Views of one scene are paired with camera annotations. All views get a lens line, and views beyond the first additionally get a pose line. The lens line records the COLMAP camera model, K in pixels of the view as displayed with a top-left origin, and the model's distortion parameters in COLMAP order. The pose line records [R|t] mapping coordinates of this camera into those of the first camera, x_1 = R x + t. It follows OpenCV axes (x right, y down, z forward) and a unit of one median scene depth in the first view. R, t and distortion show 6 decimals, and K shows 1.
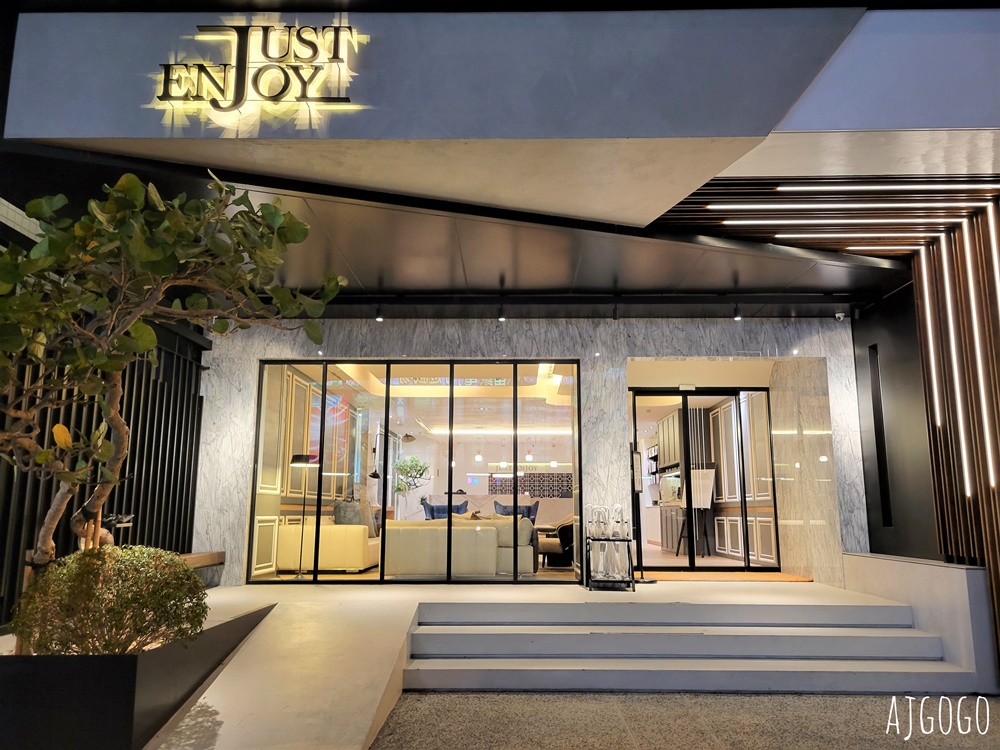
lens RADIAL K [[756.5, 0, 500.8], [0, 756.5, 378.4], [0, 0, 1]] dist [0.064969, -0.046507]
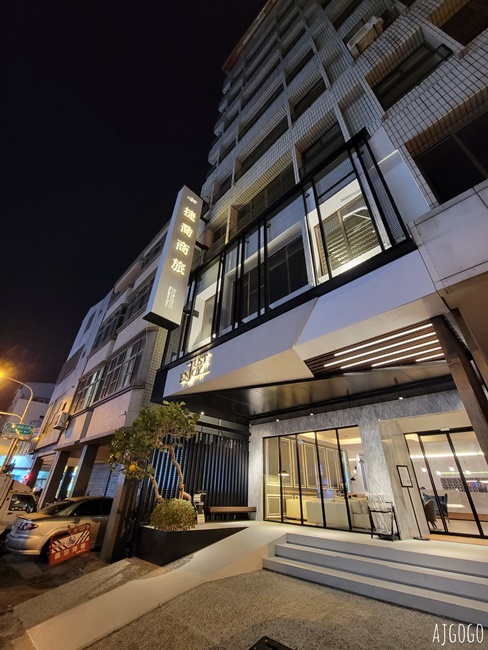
lens RADIAL K [[266.5, 0, 244.8], [0, 266.5, 323.9], [0, 0, 1]] dist [0.001631, -0.000656]
pose [[0.705750, -0.359008, -0.610762, 0.511807], [0.090906, 0.900860, -0.424485, 0.015467], [0.702604, 0.244058, 0.668418, 0.076772]]
